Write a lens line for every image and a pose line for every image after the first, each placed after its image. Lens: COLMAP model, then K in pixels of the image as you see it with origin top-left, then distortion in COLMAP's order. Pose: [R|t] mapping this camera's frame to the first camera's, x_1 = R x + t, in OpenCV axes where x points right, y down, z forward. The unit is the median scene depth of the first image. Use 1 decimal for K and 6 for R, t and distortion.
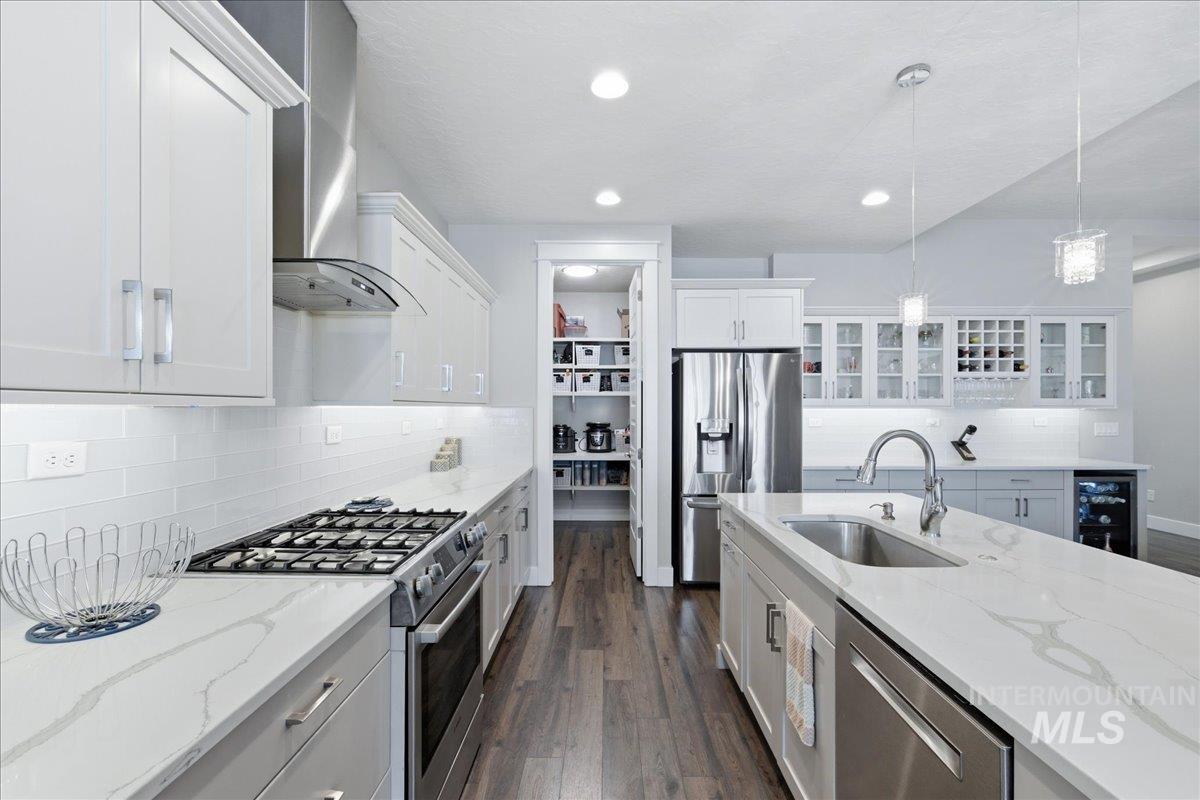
lens RADIAL K [[519.4, 0, 602.7], [0, 519.4, 403.6], [0, 0, 1]] dist [-0.001836, 0.000069]
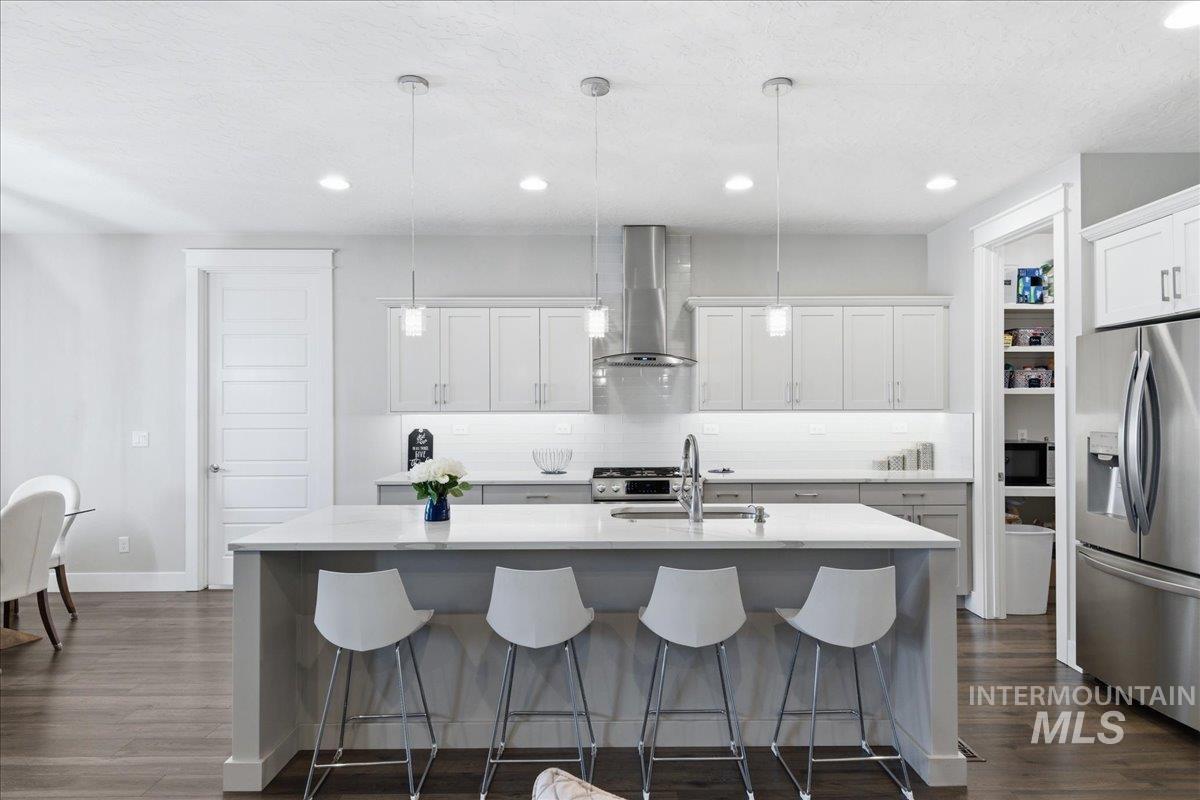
lens RADIAL K [[695.0, 0, 600.0], [0, 695.0, 400.0], [0, 0, 1]] dist [-0.000134, -0.000455]
pose [[0.010812, -0.016109, -0.999812, 0.957883], [0.010873, 0.999813, -0.015991, -0.003305], [0.999882, -0.010698, 0.010985, 0.312213]]
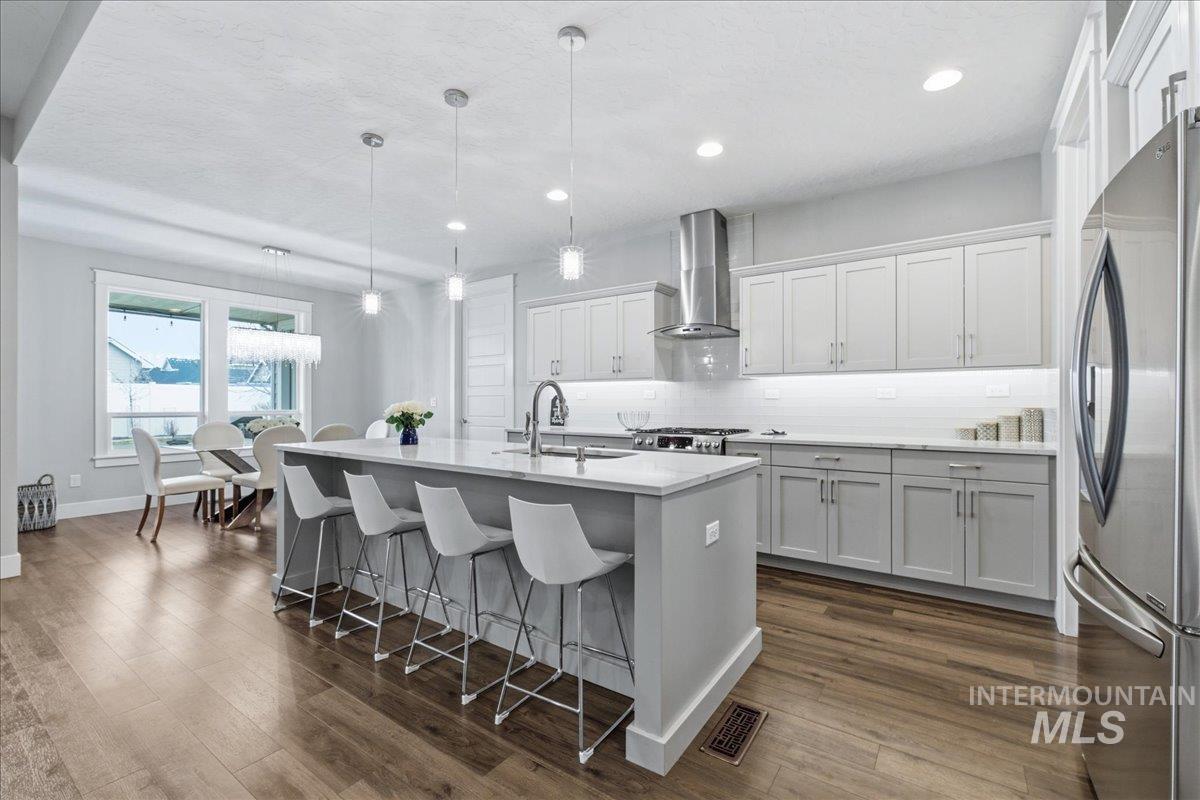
lens RADIAL K [[516.6, 0, 600.0], [0, 516.6, 400.0], [0, 0, 1]] dist [0.000545, 0.000092]
pose [[-0.572408, -0.005584, -0.819950, 0.701127], [0.005995, 0.999922, -0.010995, 0.050722], [0.819947, -0.011210, -0.572330, 0.811604]]
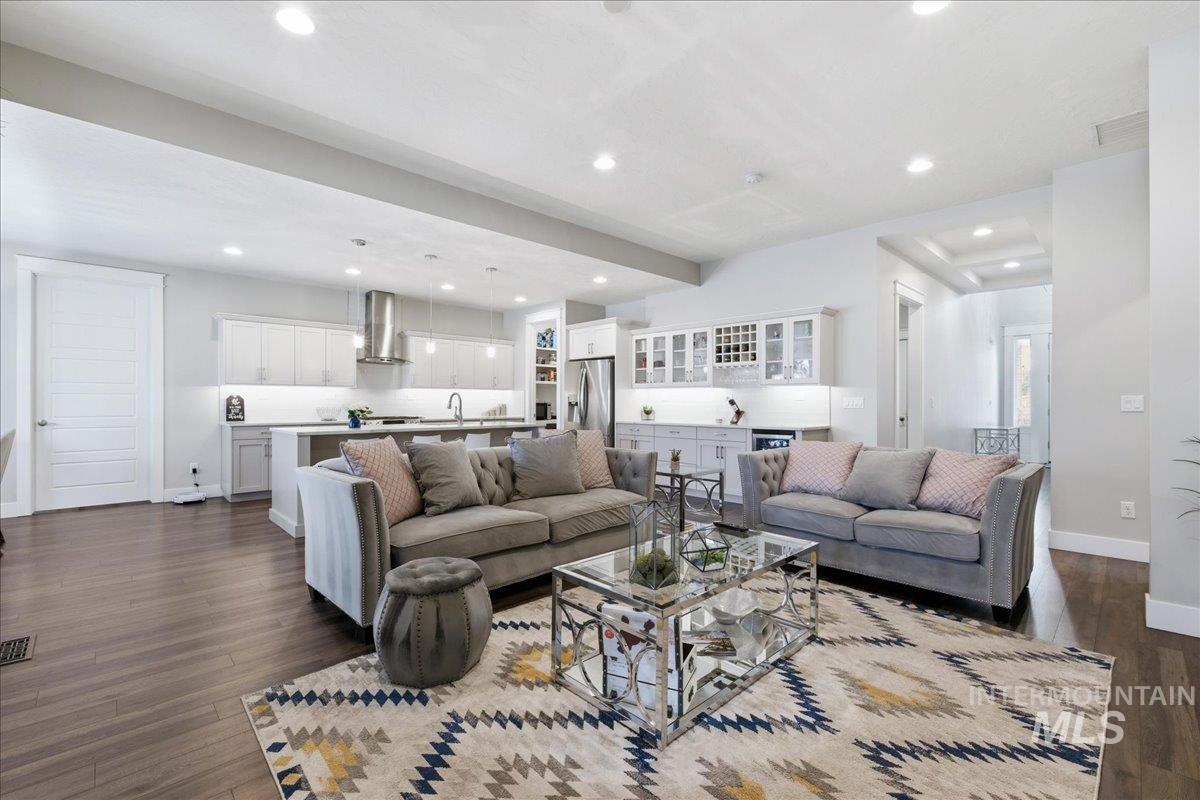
lens RADIAL K [[516.6, 0, 600.0], [0, 516.6, 400.0], [0, 0, 1]] dist [0.000545, 0.000092]
pose [[0.698352, -0.001224, -0.715753, 1.509211], [0.004282, 0.999988, 0.002468, 0.039534], [0.715741, -0.004789, 0.698349, -0.278097]]
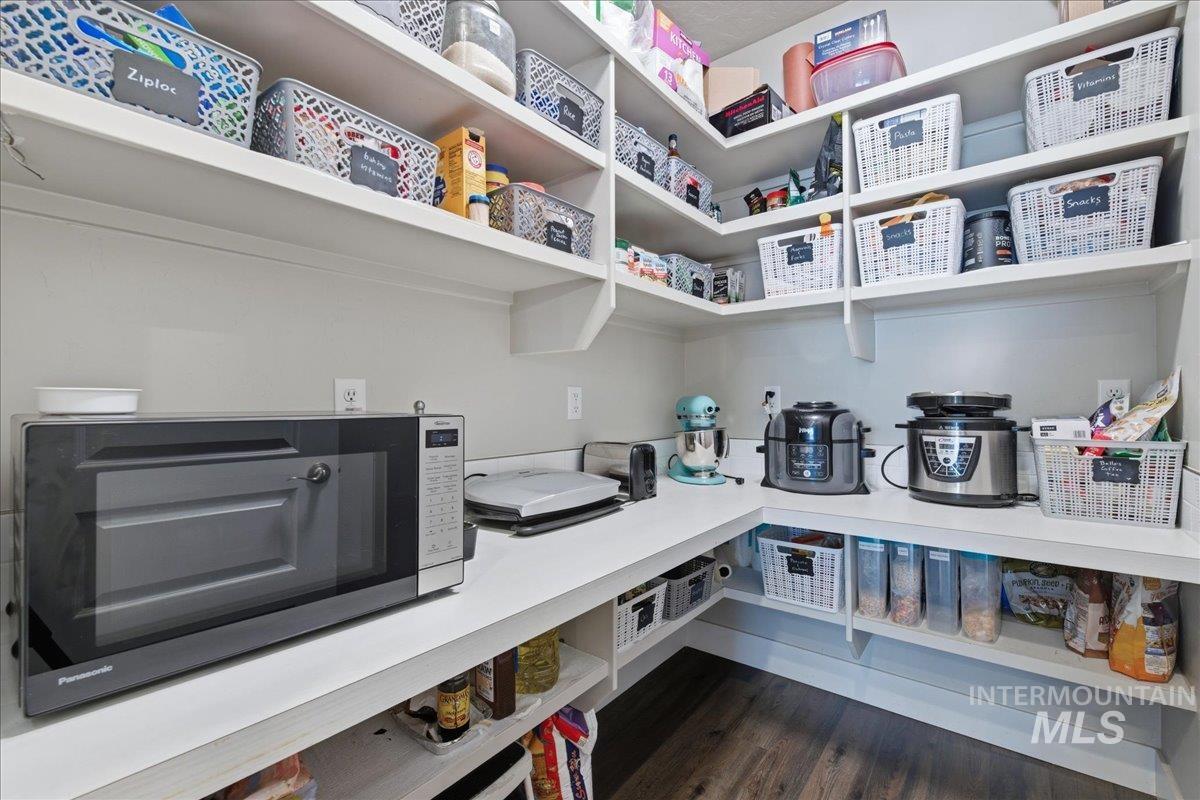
lens RADIAL K [[519.4, 0, 602.7], [0, 519.4, 403.6], [0, 0, 1]] dist [-0.001836, 0.000069]
pose [[0.790686, -0.011880, -0.612106, 0.016589], [0.017462, 0.999843, 0.003150, 0.052569], [0.611972, -0.013179, 0.790769, 0.932857]]
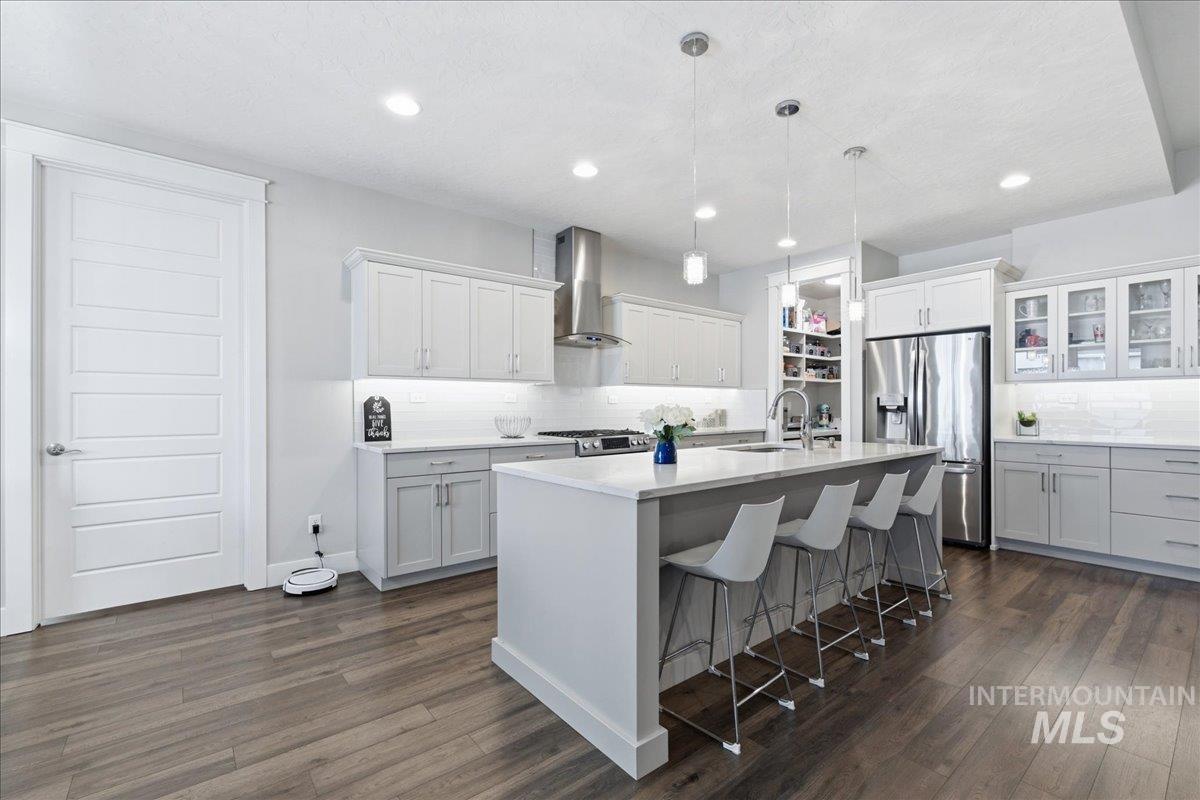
lens RADIAL K [[519.4, 0, 602.7], [0, 519.4, 403.6], [0, 0, 1]] dist [-0.001836, 0.000069]
pose [[0.638118, -0.005601, -0.769918, 0.630294], [0.008915, 0.999960, 0.000115, 0.040166], [0.769887, -0.006937, 0.638142, -0.256232]]
